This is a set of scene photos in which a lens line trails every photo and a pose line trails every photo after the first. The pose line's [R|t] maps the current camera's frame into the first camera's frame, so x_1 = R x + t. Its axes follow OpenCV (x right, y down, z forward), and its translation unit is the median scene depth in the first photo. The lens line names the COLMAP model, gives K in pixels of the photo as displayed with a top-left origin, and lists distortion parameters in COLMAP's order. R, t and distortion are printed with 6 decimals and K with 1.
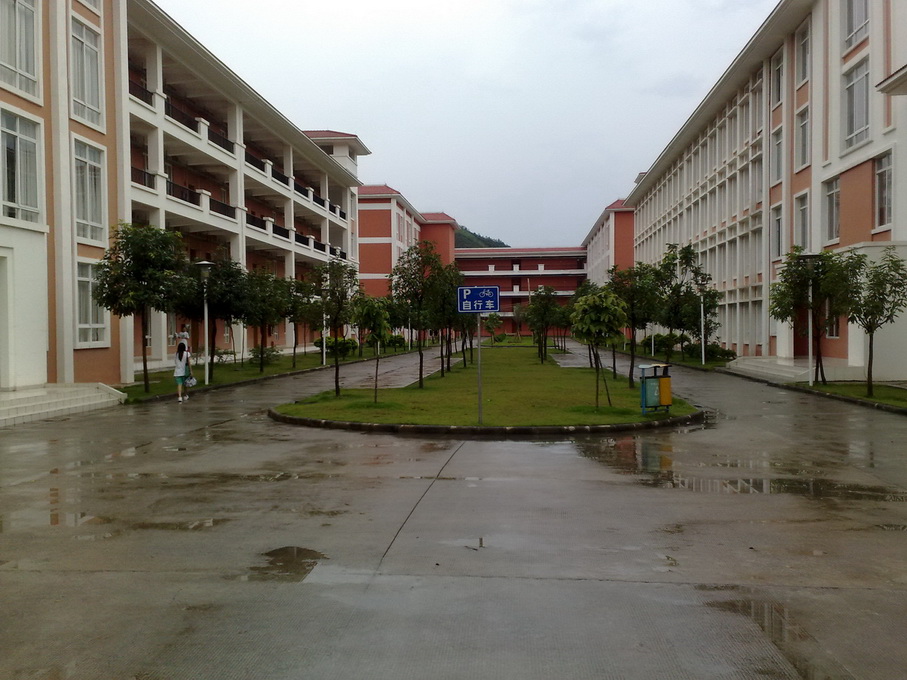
lens RADIAL K [[846.0, 0, 453.5], [0, 846.0, 340.0], [0, 0, 1]] dist [0.038894, -0.012842]
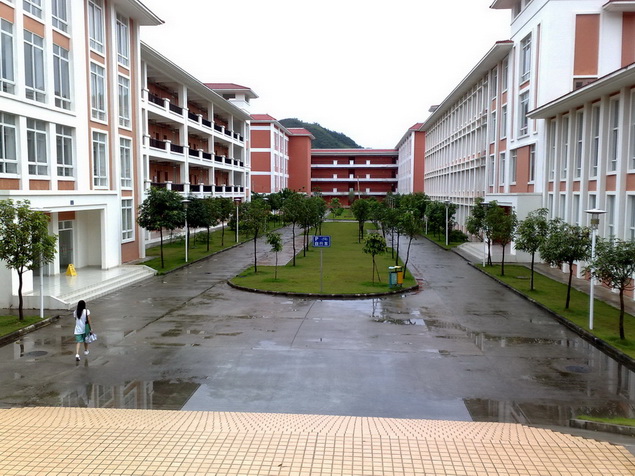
lens RADIAL K [[592.3, 0, 317.5], [0, 592.3, 238.0], [0, 0, 1]] dist [0.038894, -0.012842]
pose [[0.999848, 0.010019, 0.014278, -0.001283], [-0.010878, 0.998051, 0.061452, -0.036324], [-0.013634, -0.061598, 0.998008, -0.154716]]
